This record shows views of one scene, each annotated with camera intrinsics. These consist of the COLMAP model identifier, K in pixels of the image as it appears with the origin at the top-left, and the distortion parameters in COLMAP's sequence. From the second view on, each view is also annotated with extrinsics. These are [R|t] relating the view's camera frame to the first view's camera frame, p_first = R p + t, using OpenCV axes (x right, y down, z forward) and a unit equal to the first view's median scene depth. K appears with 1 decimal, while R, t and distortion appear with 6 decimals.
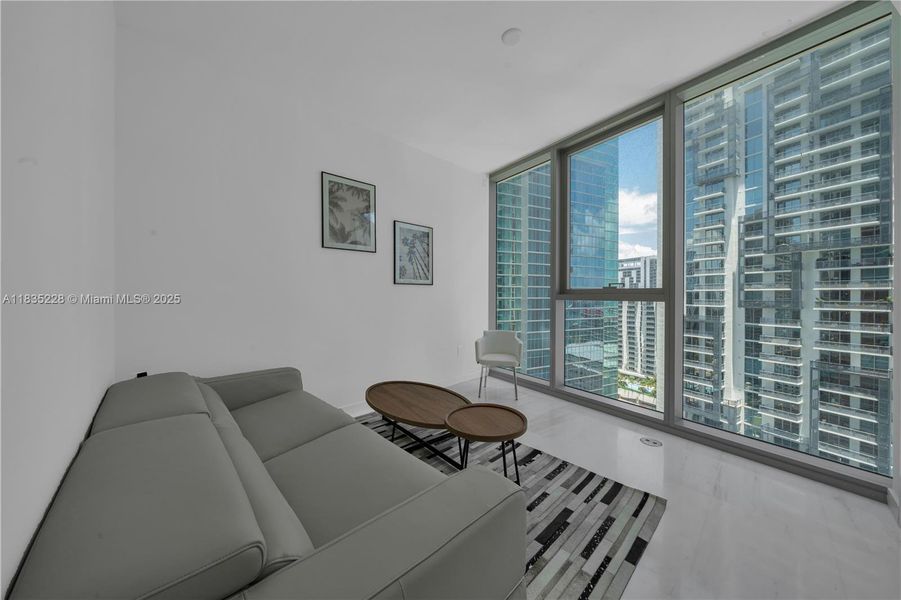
lens RADIAL K [[327.7, 0, 419.1], [0, 327.7, 293.7], [0, 0, 1]] dist [0.000221, -0.000156]
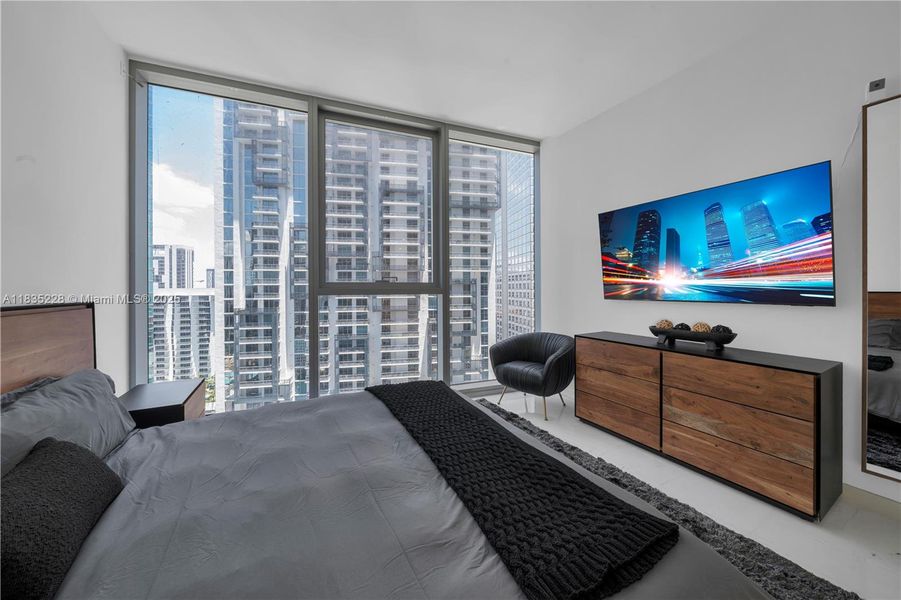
lens RADIAL K [[333.7, 0, 460.1], [0, 333.7, 286.5], [0, 0, 1]] dist [-0.004543, -0.000365]
pose [[0.130815, 0.001415, 0.991406, -0.135749], [0.001966, 0.999997, -0.001686, -0.000315], [-0.991405, 0.002170, 0.130812, 0.226393]]
